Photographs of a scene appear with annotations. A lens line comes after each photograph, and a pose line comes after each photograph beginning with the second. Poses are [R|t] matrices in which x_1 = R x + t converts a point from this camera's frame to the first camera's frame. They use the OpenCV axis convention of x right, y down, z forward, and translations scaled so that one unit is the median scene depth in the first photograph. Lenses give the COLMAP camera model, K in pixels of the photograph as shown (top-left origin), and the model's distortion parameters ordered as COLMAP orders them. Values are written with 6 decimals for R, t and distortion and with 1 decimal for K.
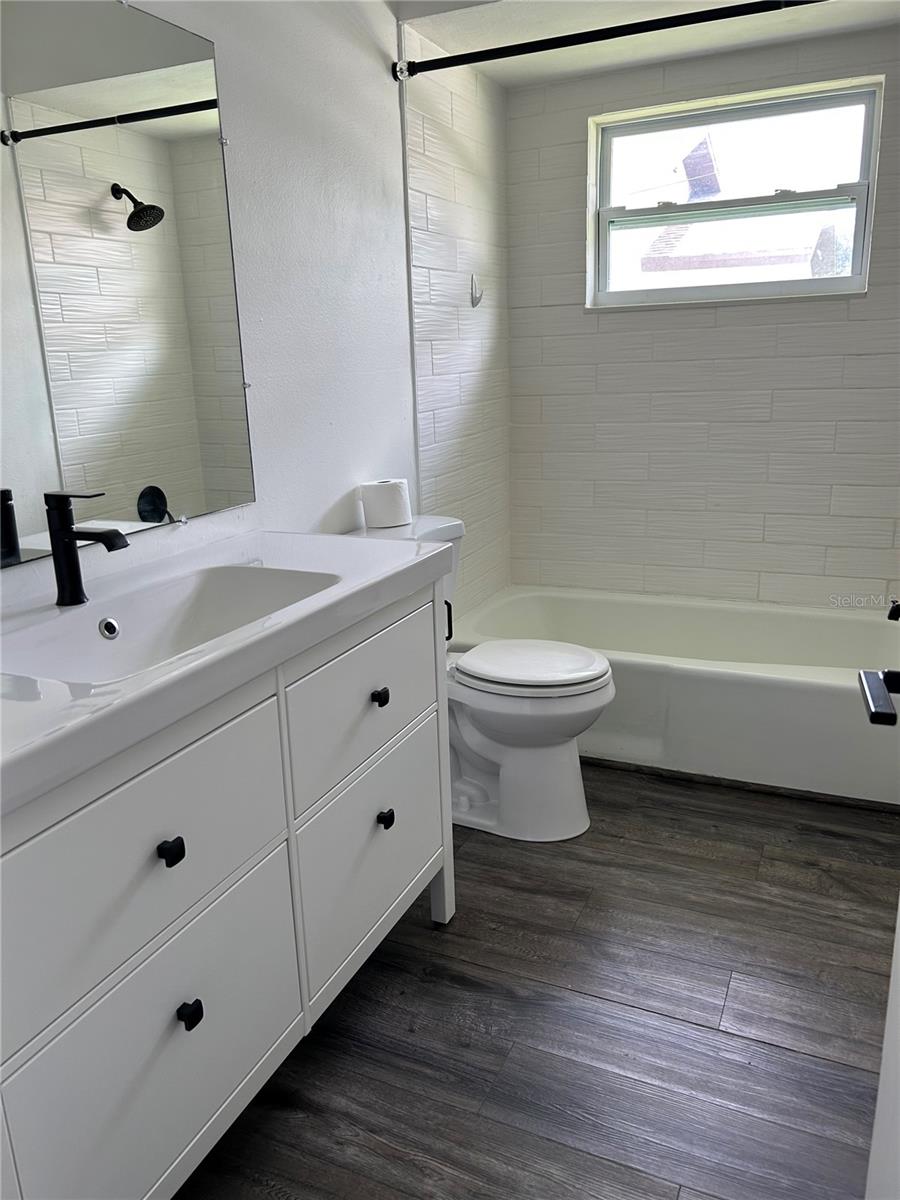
lens RADIAL K [[895.8, 0, 434.2], [0, 895.8, 602.0], [0, 0, 1]] dist [0.046001, -0.052431]
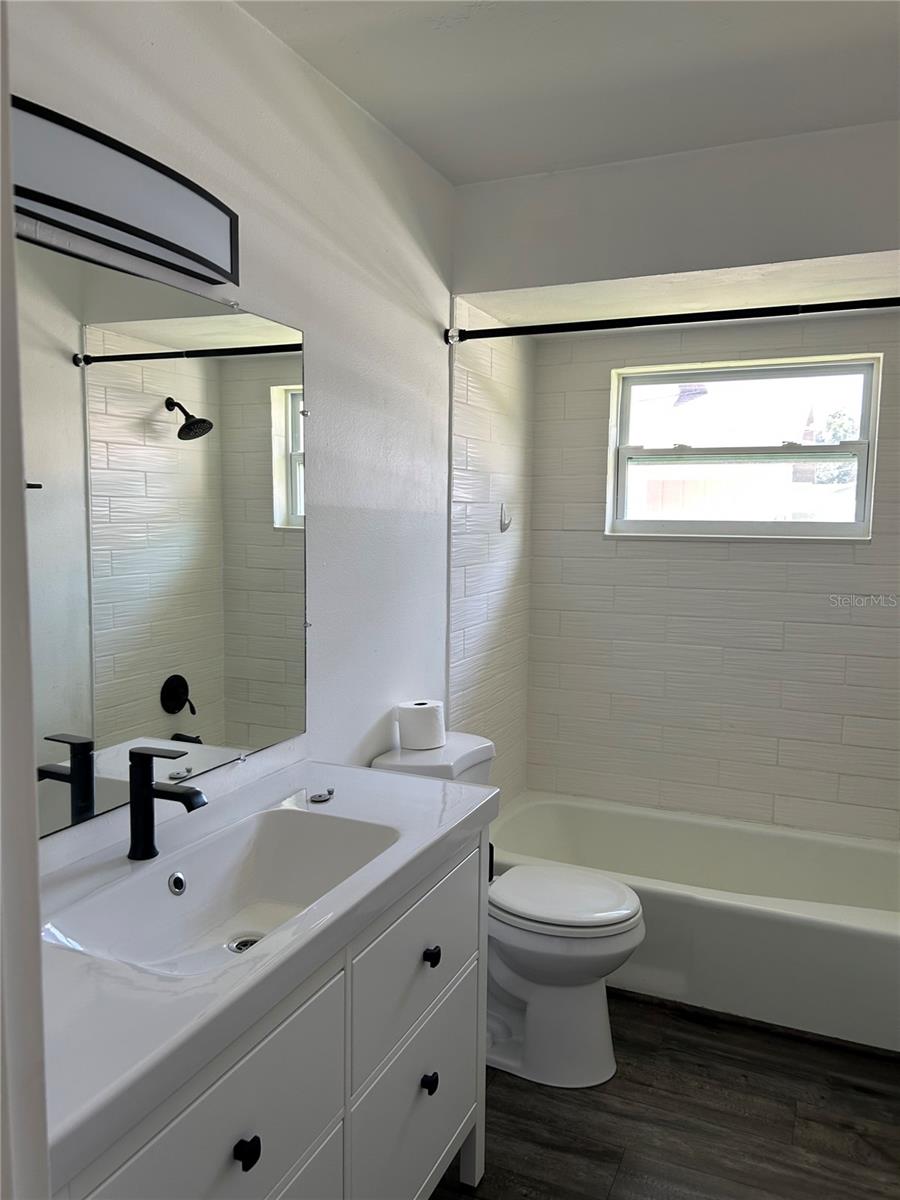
lens RADIAL K [[895.8, 0, 434.6], [0, 895.8, 611.2], [0, 0, 1]] dist [0.046001, -0.052431]
pose [[0.998874, 0.045008, 0.015032, -0.059126], [-0.042014, 0.986103, -0.160733, -0.073769], [-0.022057, 0.159920, 0.986884, -0.038130]]
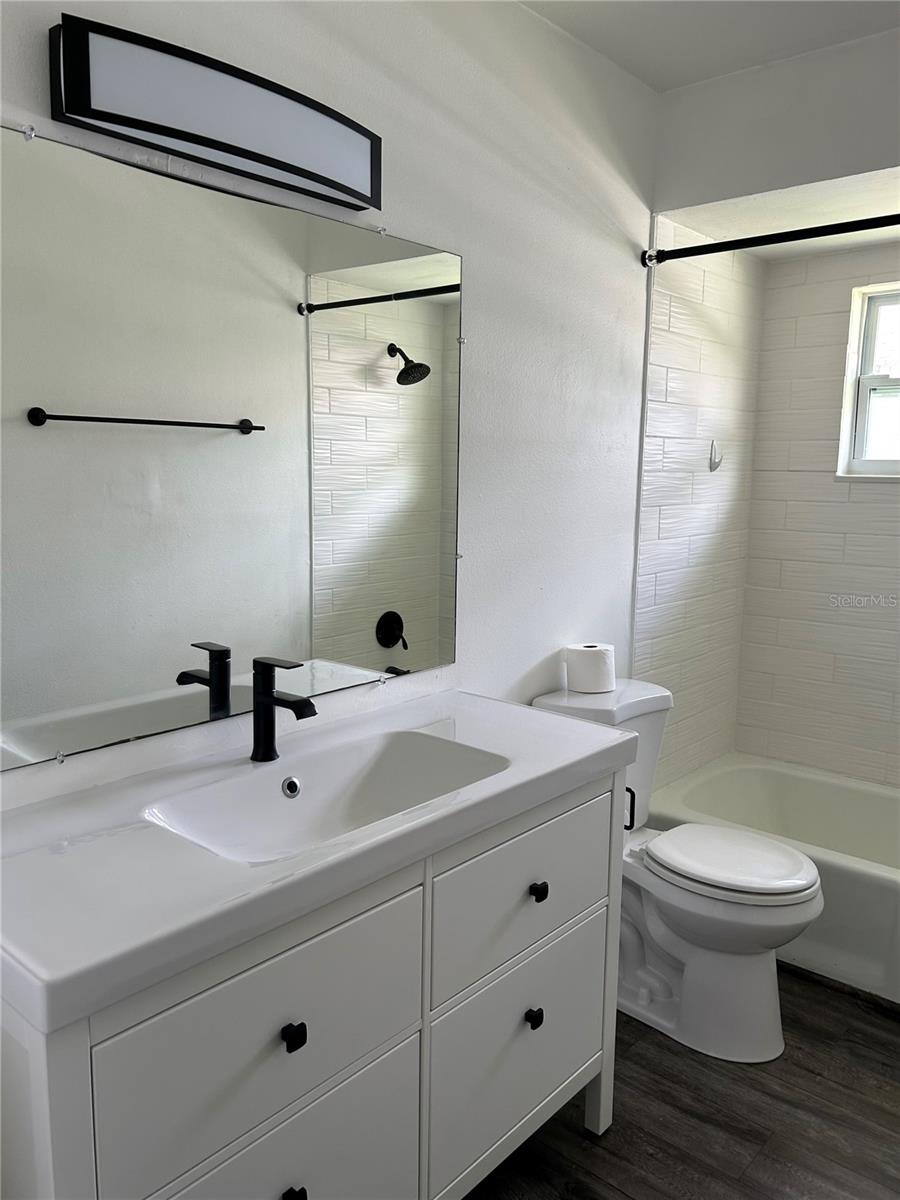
lens RADIAL K [[895.8, 0, 441.7], [0, 895.8, 607.0], [0, 0, 1]] dist [0.046001, -0.052431]
pose [[0.958088, 0.089697, -0.272068, 0.051328], [-0.119582, 0.988240, -0.095300, -0.061880], [0.260321, 0.123841, 0.957547, -0.007379]]
